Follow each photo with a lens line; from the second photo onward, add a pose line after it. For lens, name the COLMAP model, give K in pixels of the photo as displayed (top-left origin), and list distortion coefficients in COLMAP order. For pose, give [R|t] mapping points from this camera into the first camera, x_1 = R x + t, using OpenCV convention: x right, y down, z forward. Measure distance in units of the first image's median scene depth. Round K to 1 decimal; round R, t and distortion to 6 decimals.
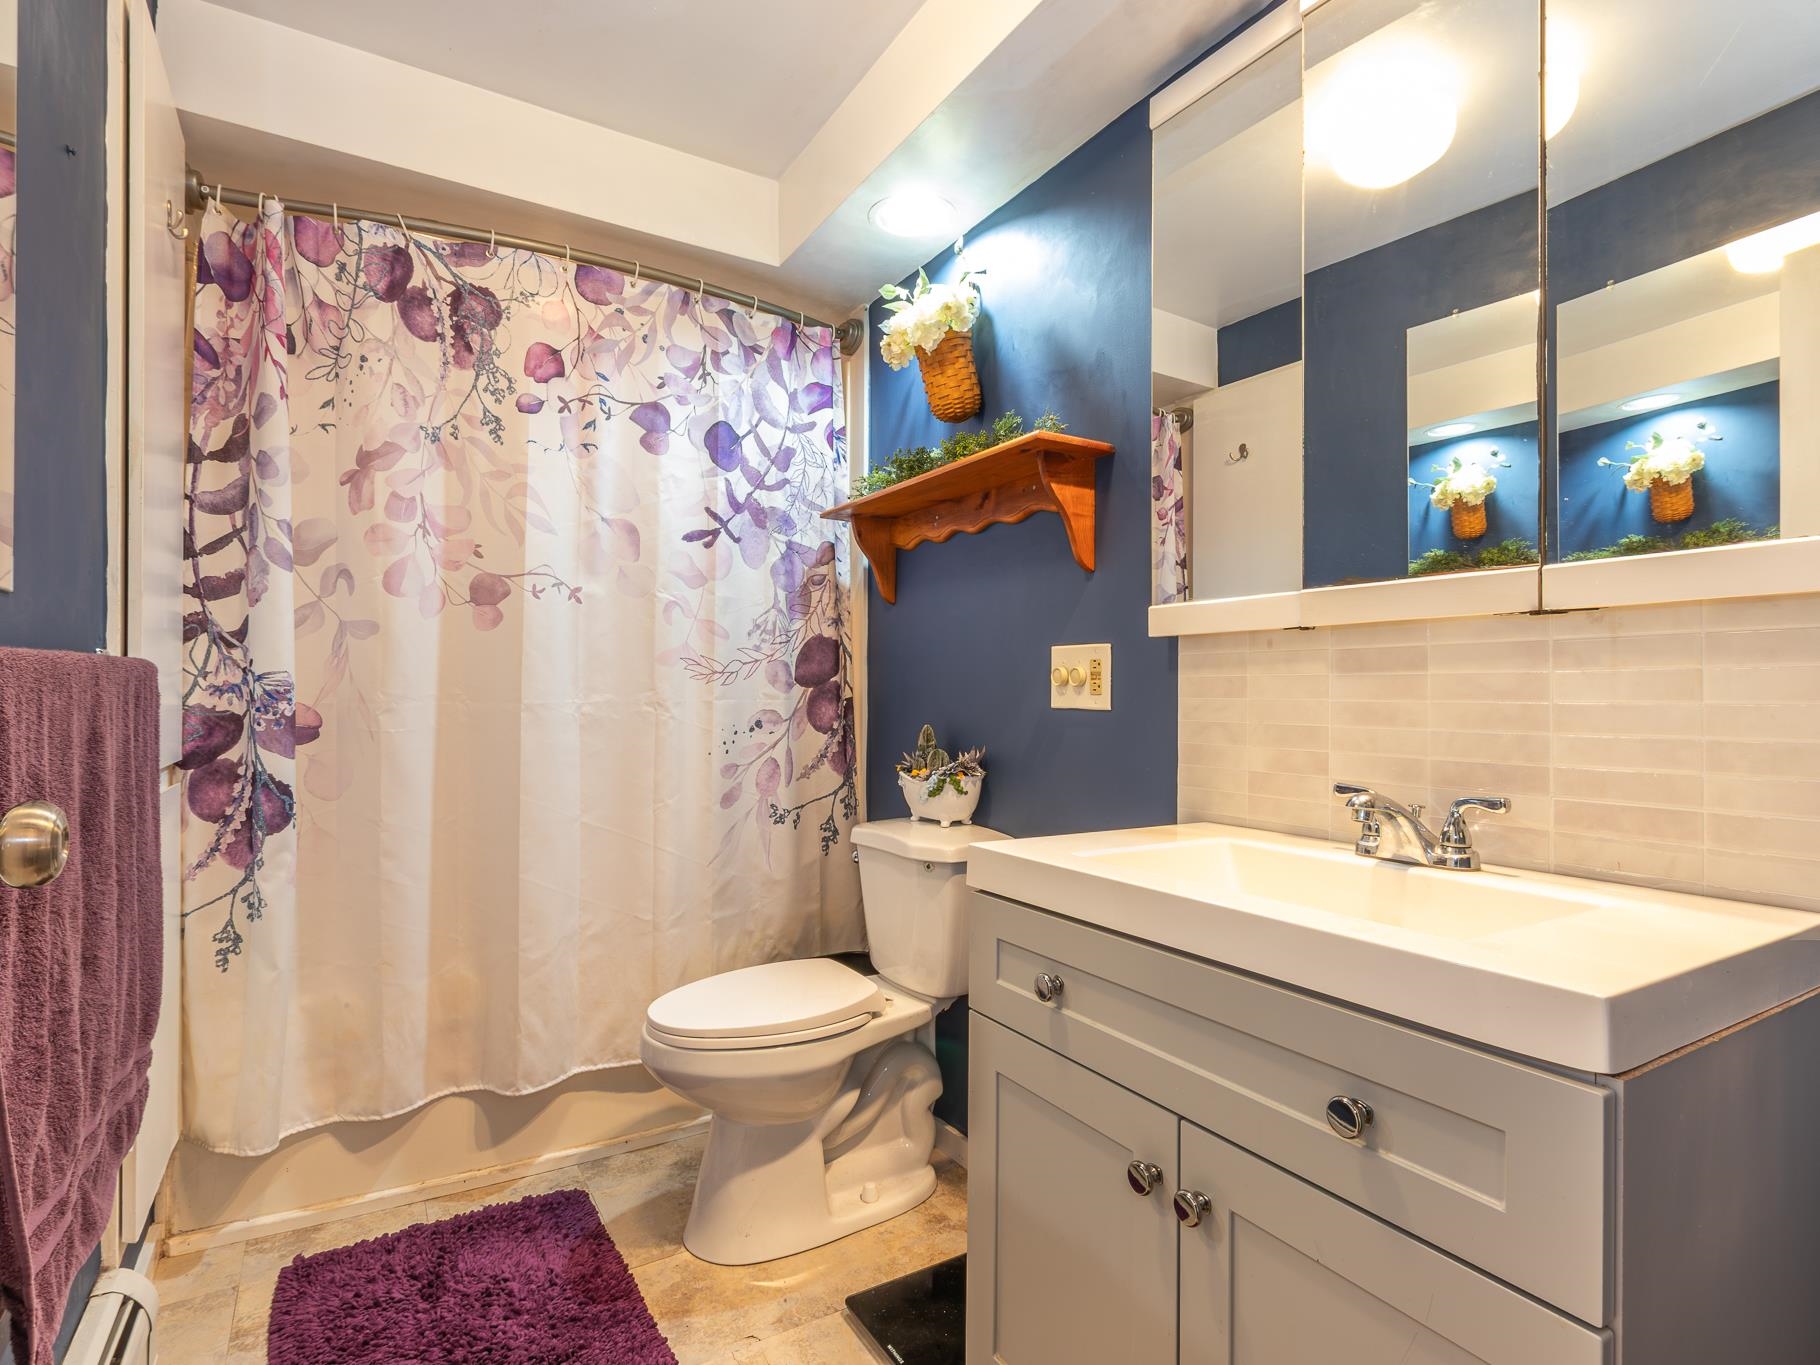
lens RADIAL K [[935.8, 0, 930.6], [0, 935.8, 690.2], [0, 0, 1]] dist [0.003710, -0.001207]
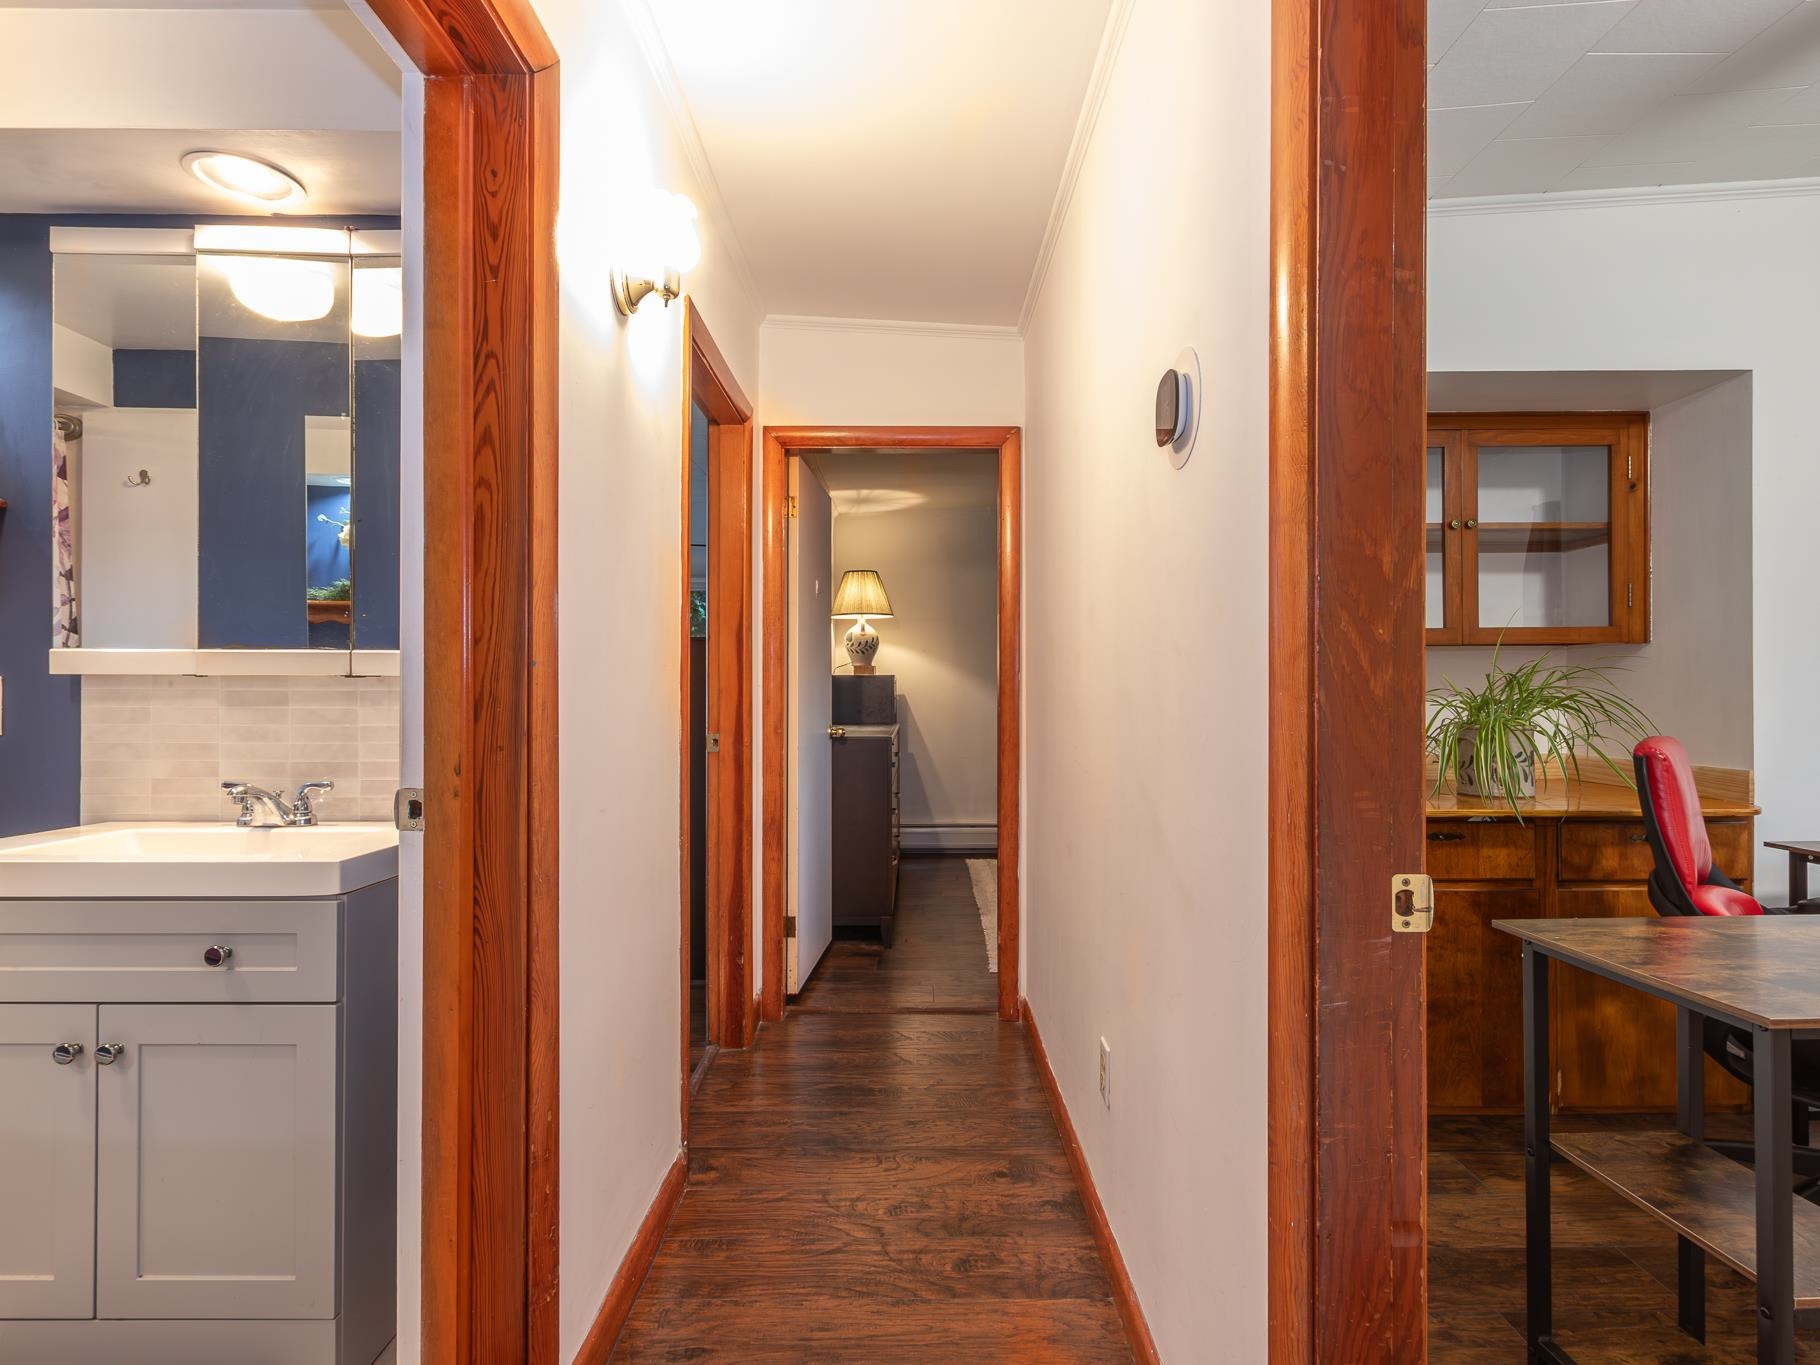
lens RADIAL K [[935.8, 0, 920.1], [0, 935.8, 689.2], [0, 0, 1]] dist [0.003710, -0.001207]
pose [[0.527547, -0.002899, 0.849521, -0.258338], [-0.004051, 0.999974, 0.005928, -0.063301], [-0.849516, -0.006569, 0.527521, -0.754340]]
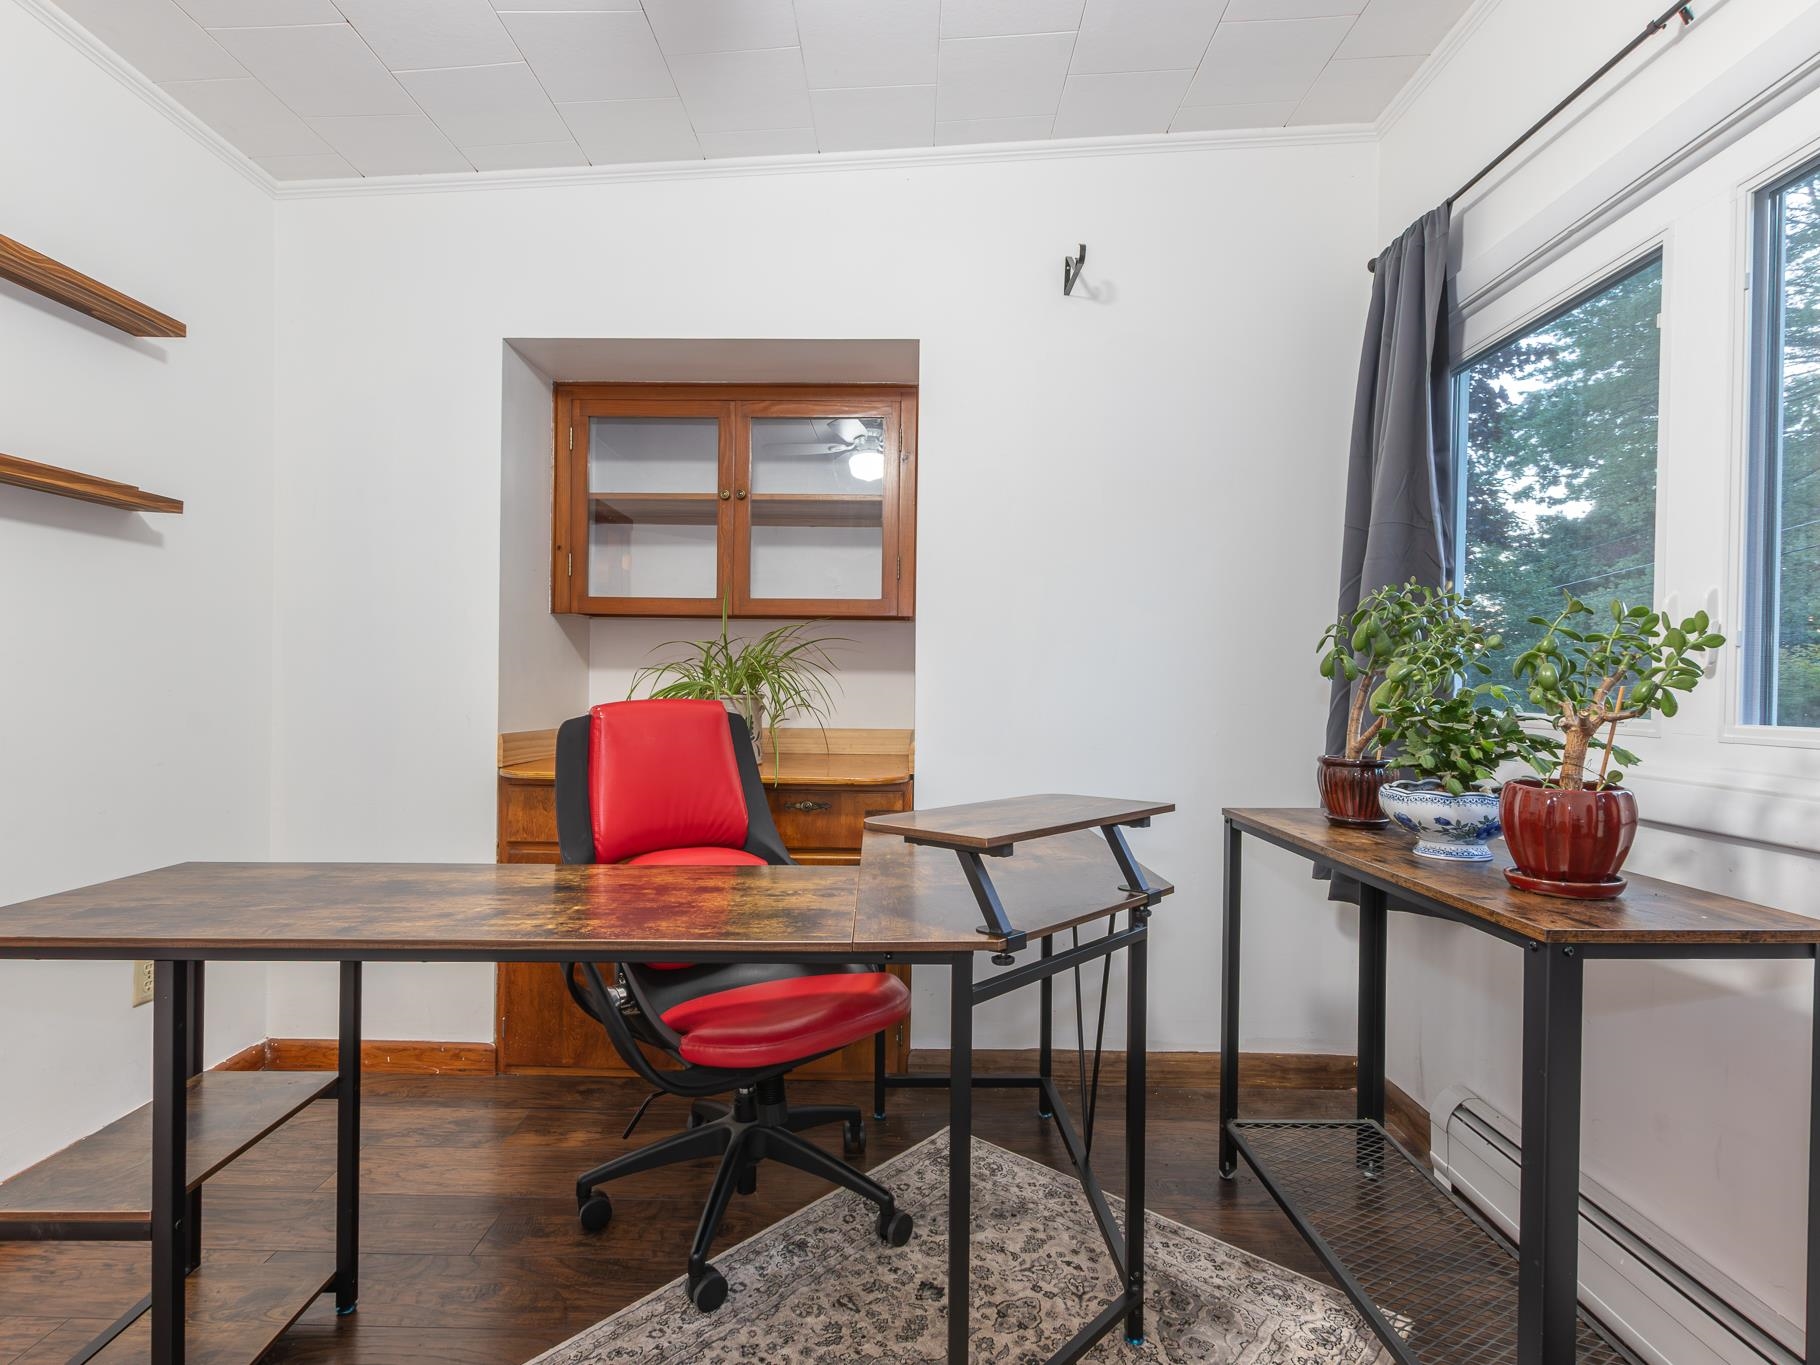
lens RADIAL K [[935.8, 0, 895.9], [0, 935.8, 690.0], [0, 0, 1]] dist [0.003710, -0.001207]
pose [[0.545026, 0.001467, 0.838418, 0.678128], [-0.020587, 0.999720, 0.011634, -0.015600], [-0.838167, -0.023601, 0.544903, -2.260241]]
